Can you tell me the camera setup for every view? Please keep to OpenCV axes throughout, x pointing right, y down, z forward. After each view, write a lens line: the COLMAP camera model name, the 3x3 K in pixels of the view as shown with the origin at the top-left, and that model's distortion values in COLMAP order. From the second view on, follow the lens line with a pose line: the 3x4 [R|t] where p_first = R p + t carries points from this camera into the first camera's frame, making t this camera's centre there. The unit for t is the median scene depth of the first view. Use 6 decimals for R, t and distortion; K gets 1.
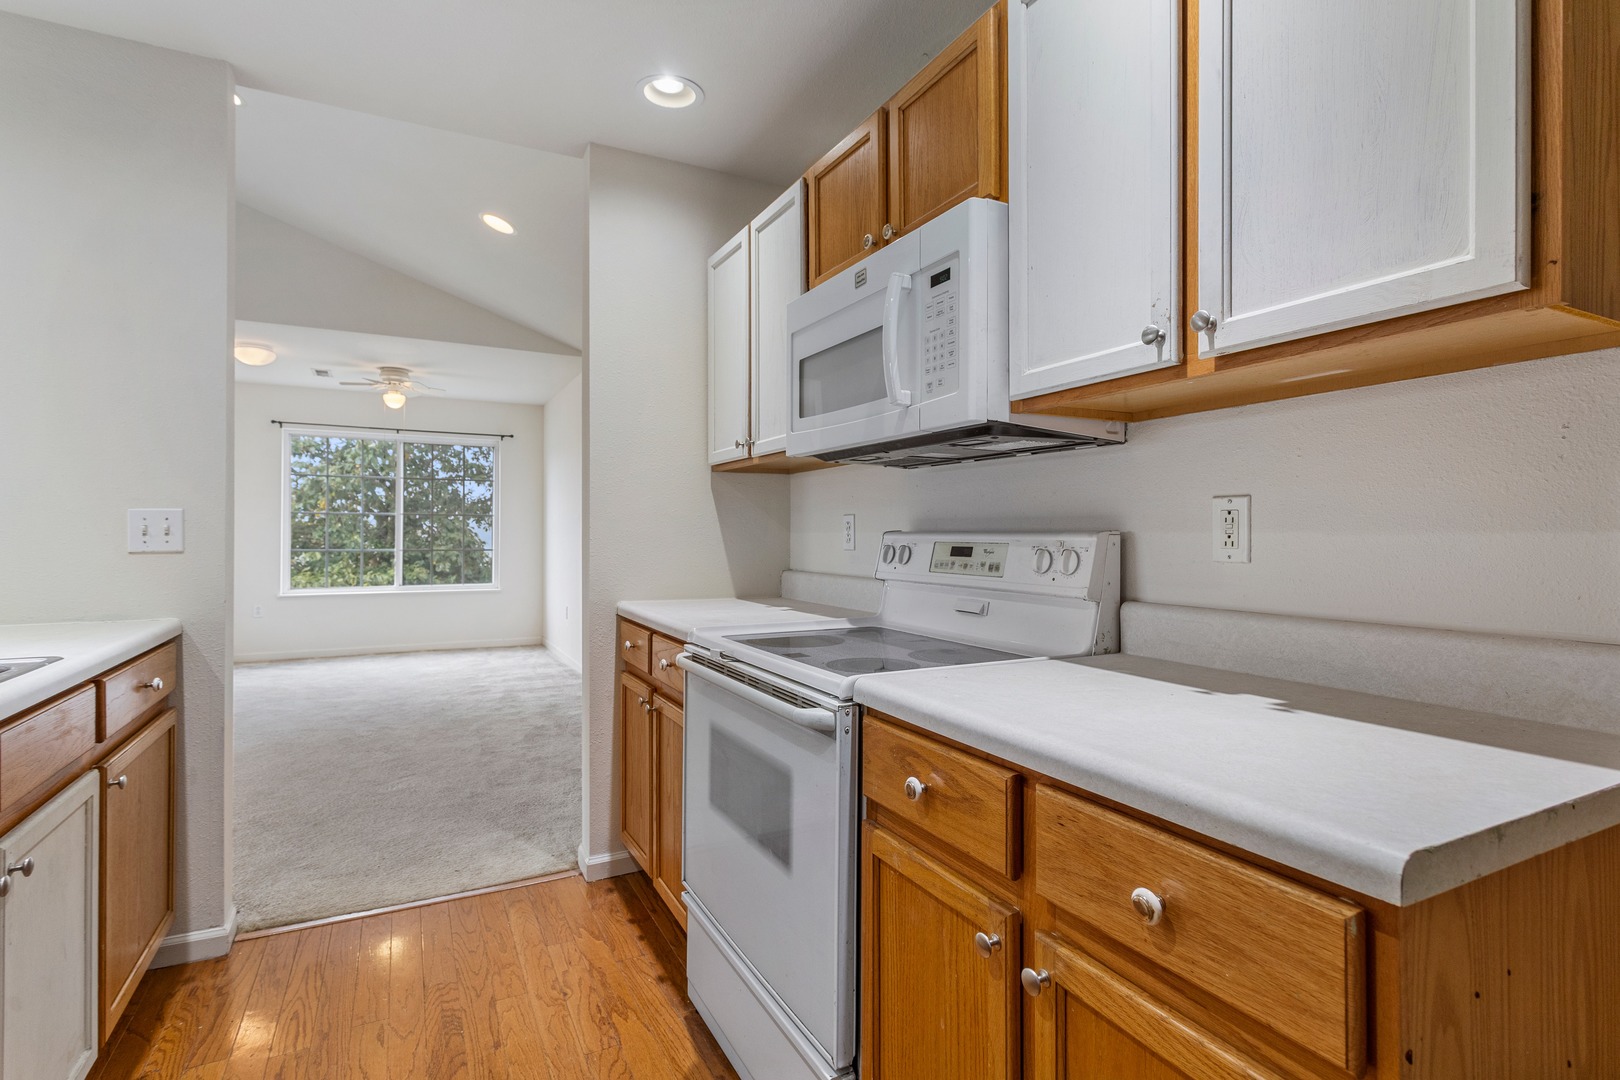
lens RADIAL K [[790.4, 0, 813.3], [0, 790.4, 532.8], [0, 0, 1]] dist [-0.000166, 0.000807]
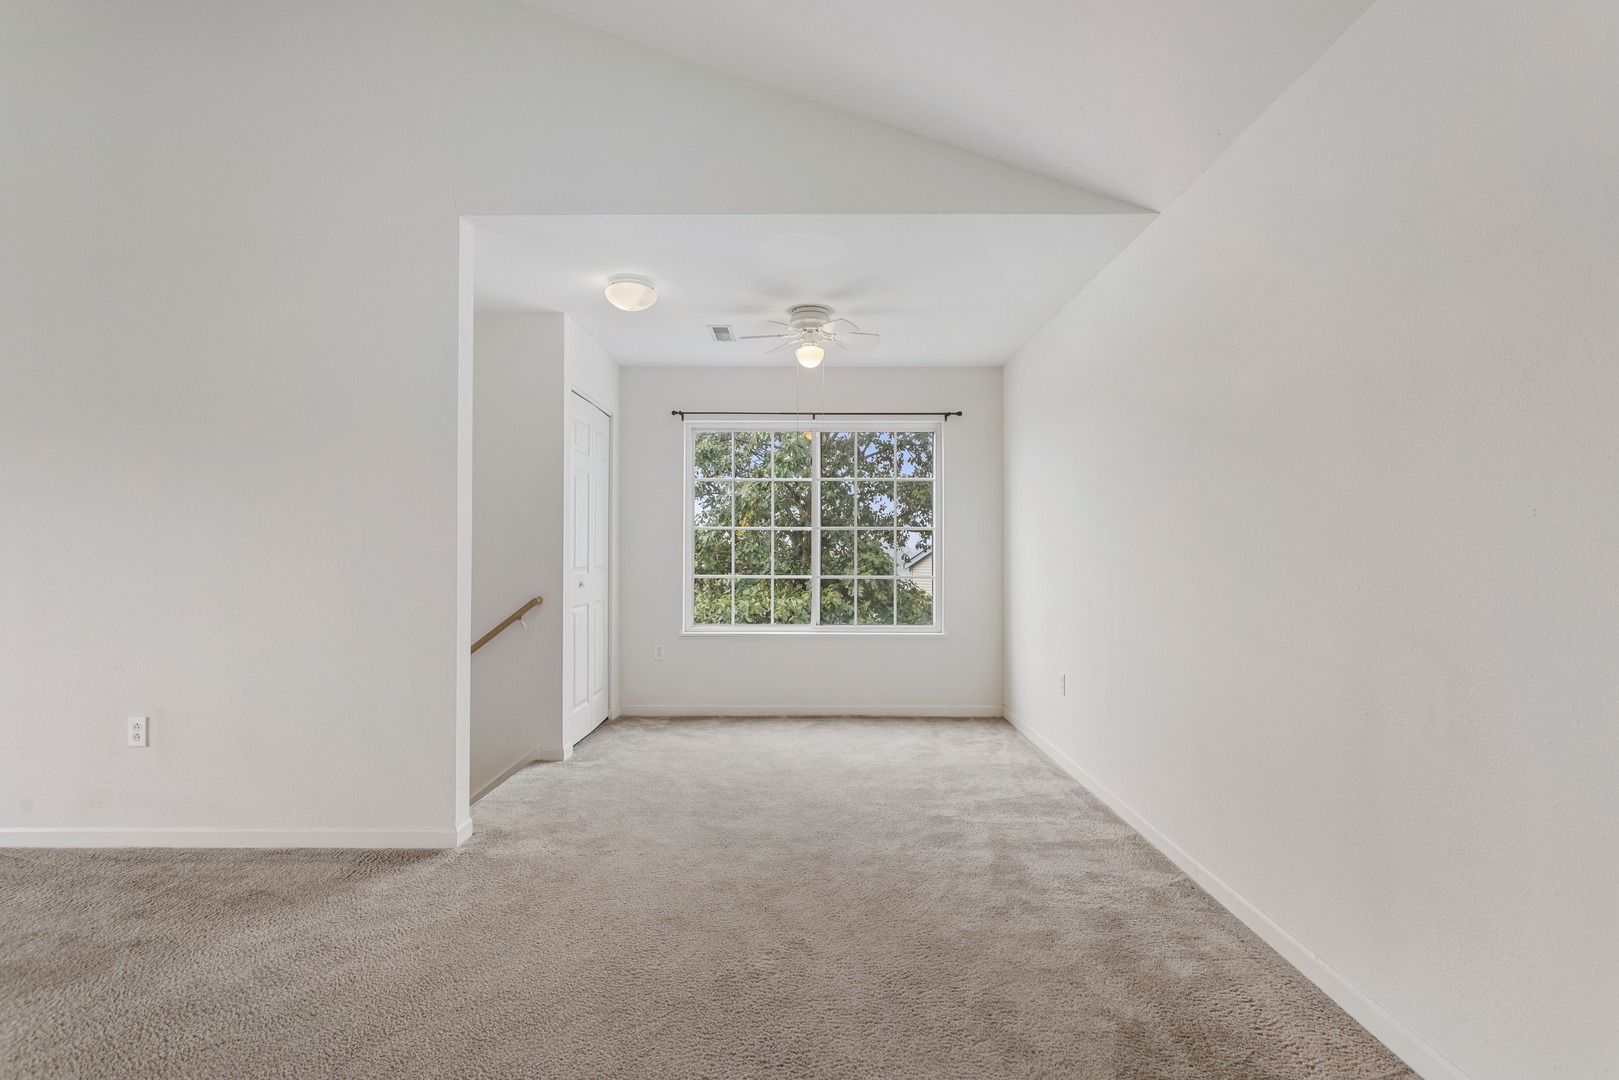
lens RADIAL K [[789.9, 0, 812.7], [0, 789.9, 532.8], [0, 0, 1]] dist [-0.000166, 0.000807]
pose [[0.886597, -0.015387, -0.462286, -0.170557], [0.003728, 0.999652, -0.026124, 0.000025], [0.462527, 0.021438, 0.886346, 0.317099]]
